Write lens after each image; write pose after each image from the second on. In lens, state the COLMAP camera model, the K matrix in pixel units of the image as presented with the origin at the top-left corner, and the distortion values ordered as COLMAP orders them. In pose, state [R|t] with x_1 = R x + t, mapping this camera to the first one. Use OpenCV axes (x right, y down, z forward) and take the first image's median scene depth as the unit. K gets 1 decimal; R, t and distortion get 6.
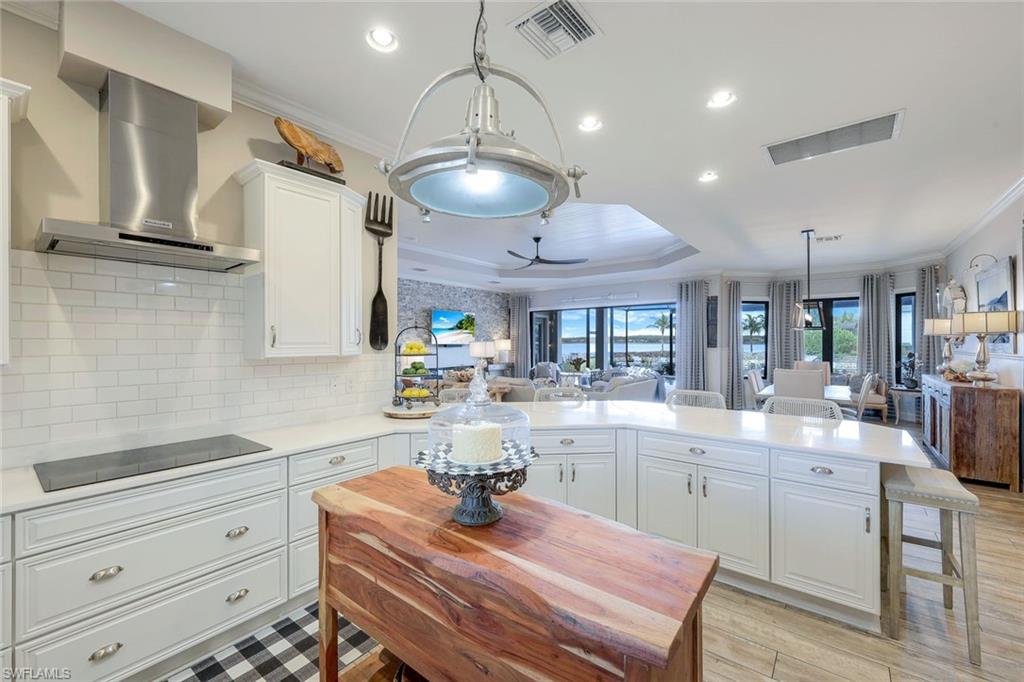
lens RADIAL K [[425.4, 0, 500.5], [0, 425.4, 346.7], [0, 0, 1]] dist [0.008751, -0.000076]
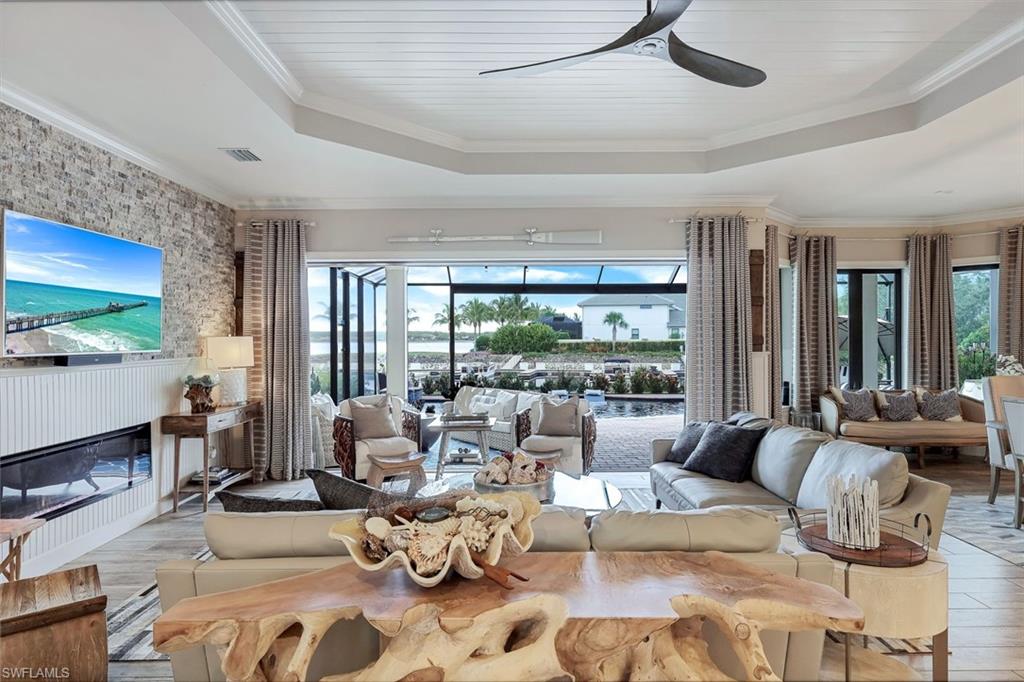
lens RADIAL K [[600.0, 0, 514.8], [0, 600.0, 342.6], [0, 0, 1]] dist [0.000537, 0.000545]
pose [[0.772620, -0.008532, 0.634812, -0.493138], [0.011697, 0.999931, -0.000797, -0.029629], [-0.634761, 0.008041, 0.772667, 1.813980]]
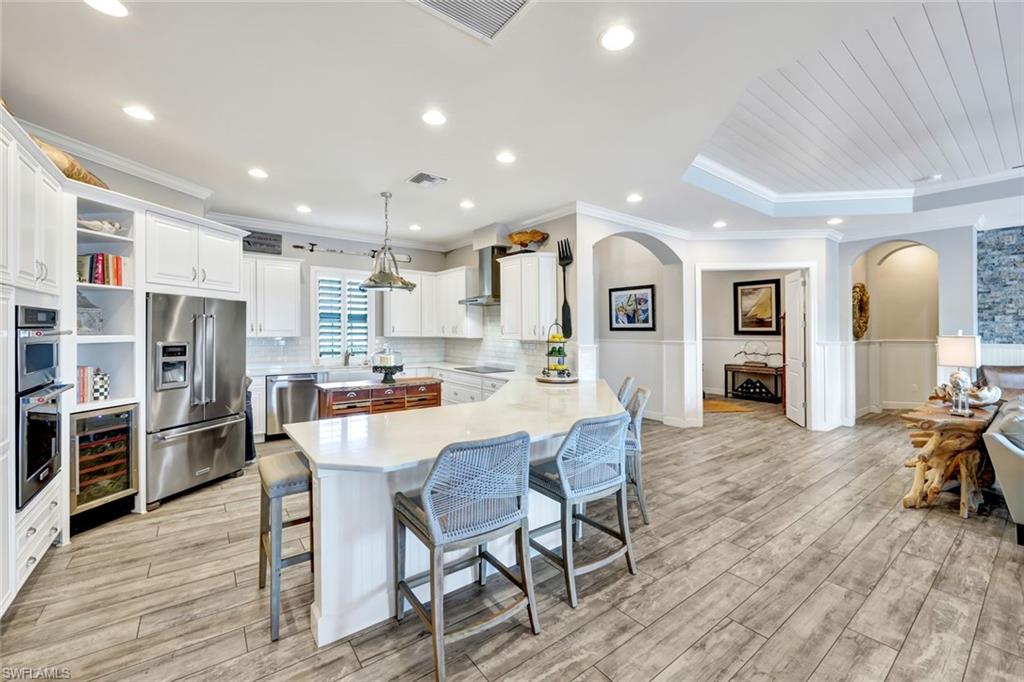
lens RADIAL K [[409.4, 0, 511.9], [0, 409.4, 327.3], [0, 0, 1]] dist [-0.004100, -0.000530]
pose [[-0.239373, -0.007867, -0.970896, 1.299707], [-0.019681, 0.999801, -0.003249, -0.027183], [0.970728, 0.018331, -0.239480, 1.245167]]
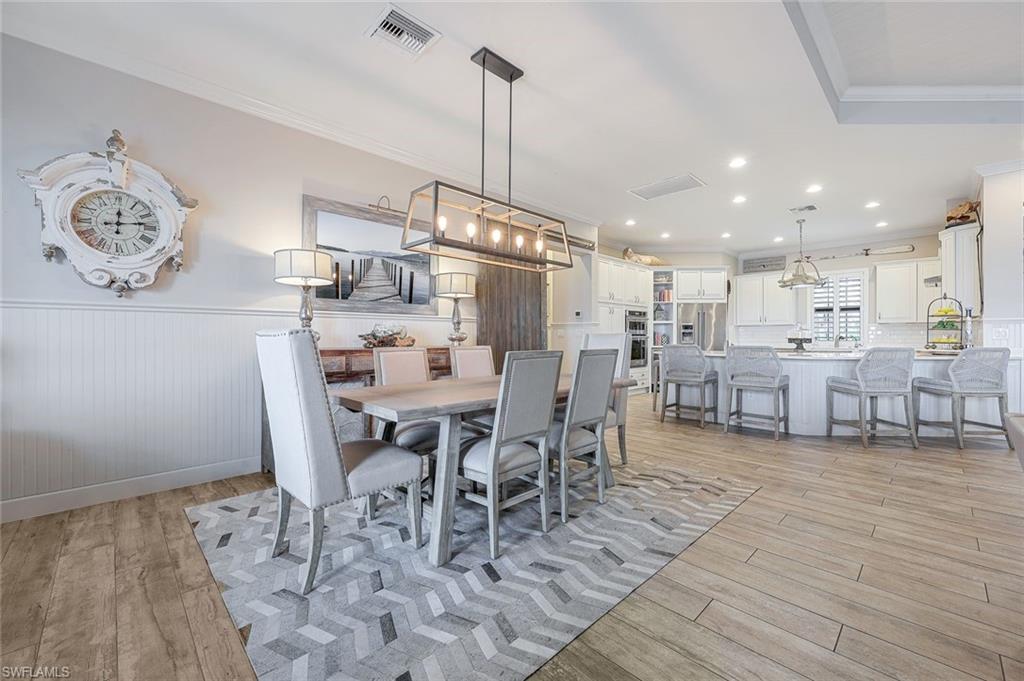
lens RADIAL K [[412.7, 0, 515.3], [0, 412.7, 332.5], [0, 0, 1]] dist [0.001131, 0.000270]
pose [[-0.993007, -0.000690, 0.118055, 1.204896], [-0.000518, 0.999999, 0.001489, 0.079046], [-0.118056, 0.001417, -0.993006, 2.767600]]
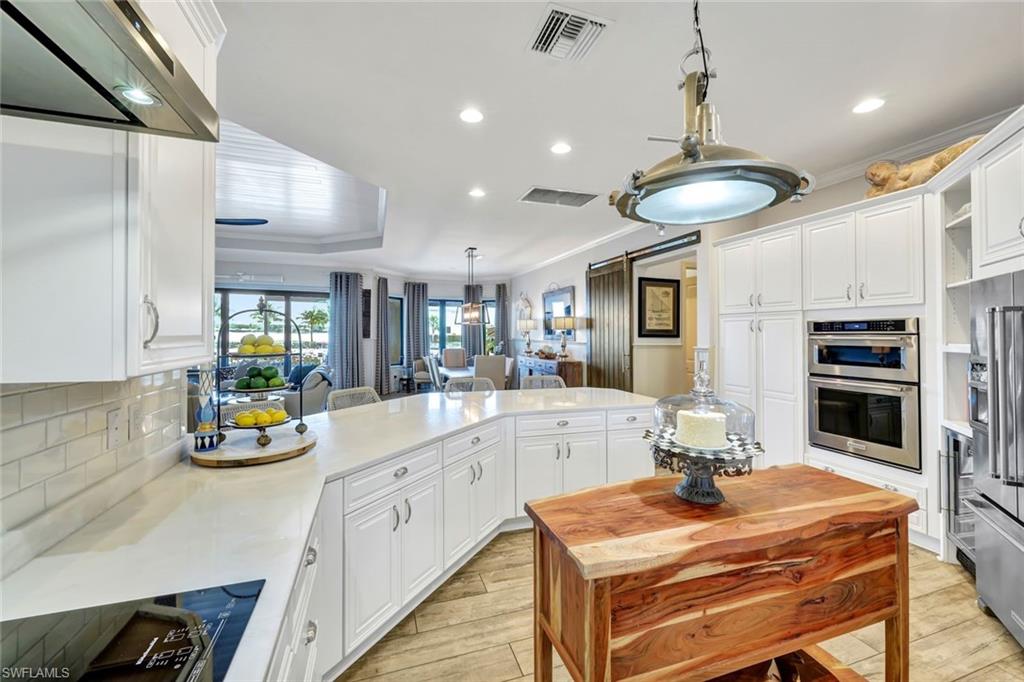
lens RADIAL K [[419.0, 0, 530.6], [0, 419.0, 328.9], [0, 0, 1]] dist [-0.000902, -0.000041]
pose [[0.516822, 0.013928, 0.855980, -0.523177], [-0.000365, 0.999871, -0.016049, -0.007896], [-0.856093, 0.007983, 0.516760, 0.368847]]
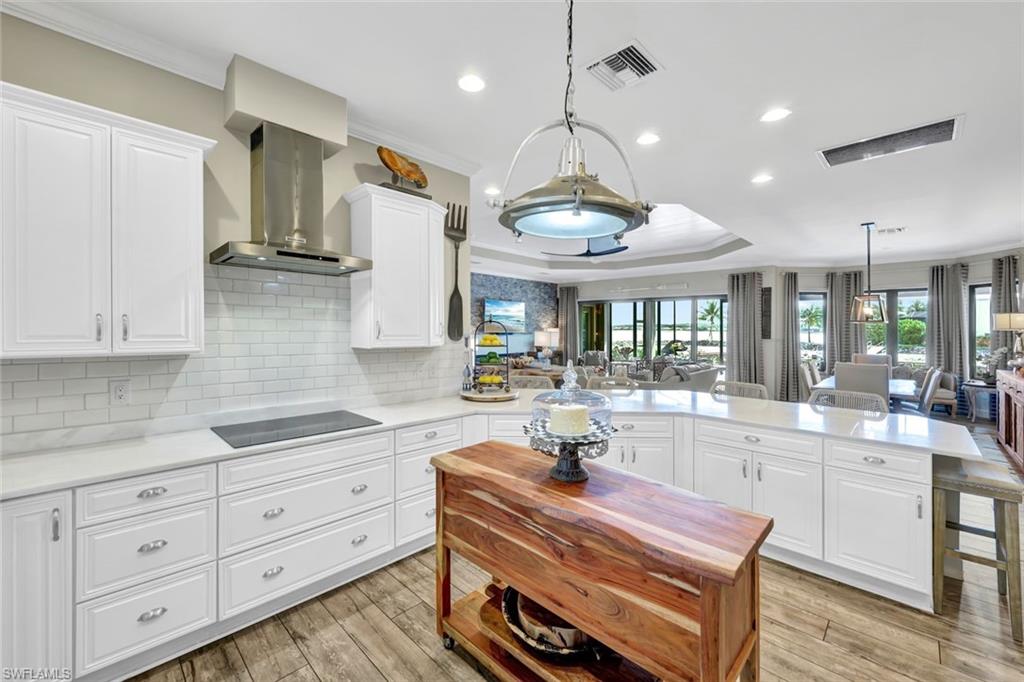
lens RADIAL K [[417.8, 0, 495.0], [0, 417.8, 326.2], [0, 0, 1]] dist [-0.000278, 0.000460]
pose [[0.993457, 0.007222, -0.113979, -0.057134], [-0.009029, 0.999841, -0.015346, -0.016062], [0.113850, 0.016274, 0.993365, -0.110050]]
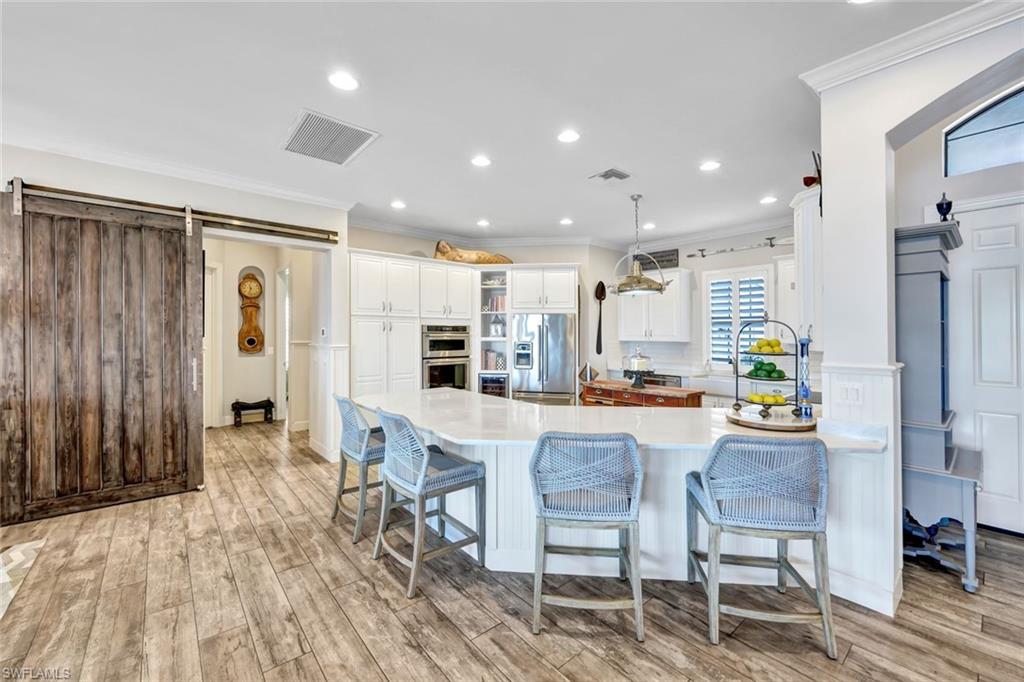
lens RADIAL K [[411.5, 0, 506.7], [0, 411.5, 327.0], [0, 0, 1]] dist [-0.002929, -0.000239]
pose [[-0.982607, 0.000008, 0.185699, 0.168685], [-0.001427, 0.999970, -0.007595, -0.024860], [-0.185694, -0.007728, -0.982577, 1.973151]]
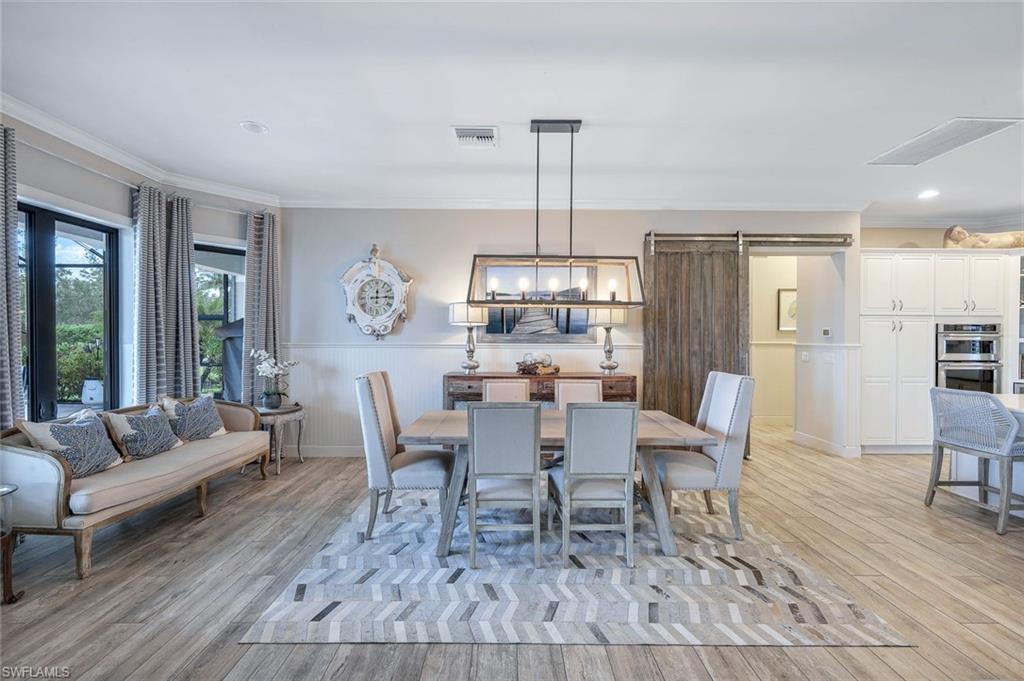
lens RADIAL K [[409.5, 0, 510.0], [0, 409.5, 338.8], [0, 0, 1]] dist [-0.000939, -0.000088]
pose [[-0.633881, -0.006071, 0.773407, 0.675862], [0.003660, 0.999934, 0.010849, -0.012455], [-0.773422, 0.009708, -0.633817, 2.573602]]
